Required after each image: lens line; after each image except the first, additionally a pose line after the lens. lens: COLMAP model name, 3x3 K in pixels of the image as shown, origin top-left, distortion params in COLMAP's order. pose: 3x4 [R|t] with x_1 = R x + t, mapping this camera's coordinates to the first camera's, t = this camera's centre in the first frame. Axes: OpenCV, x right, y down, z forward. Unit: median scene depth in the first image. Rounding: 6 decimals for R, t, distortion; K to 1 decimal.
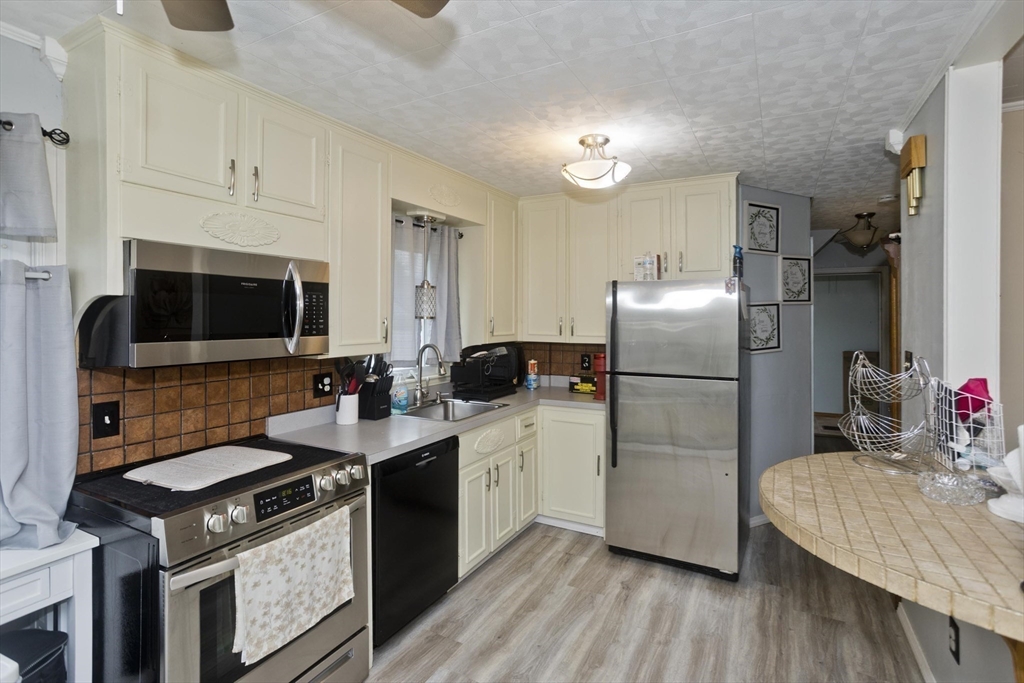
lens RADIAL K [[488.4, 0, 512.2], [0, 488.4, 318.4], [0, 0, 1]] dist [-0.052415, 0.029924]
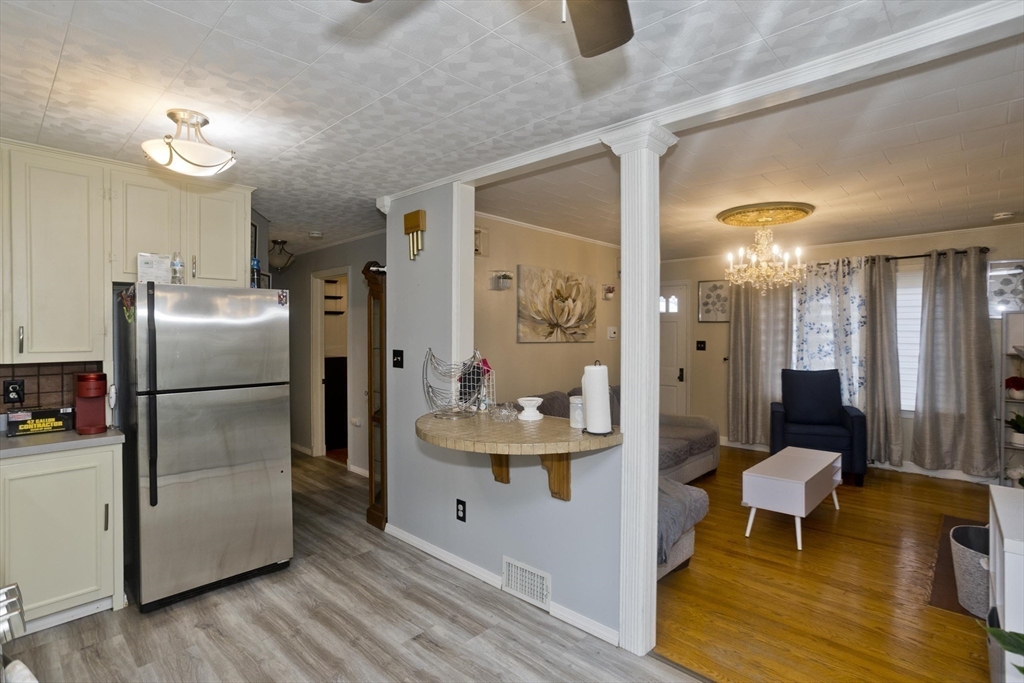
lens RADIAL K [[514.9, 0, 497.3], [0, 514.9, 337.2], [0, 0, 1]] dist [-0.053725, 0.034324]
pose [[0.275851, -0.011485, 0.961132, -0.533517], [0.002800, 0.999934, 0.011145, 0.010787], [-0.961196, -0.000384, 0.275865, 0.226732]]
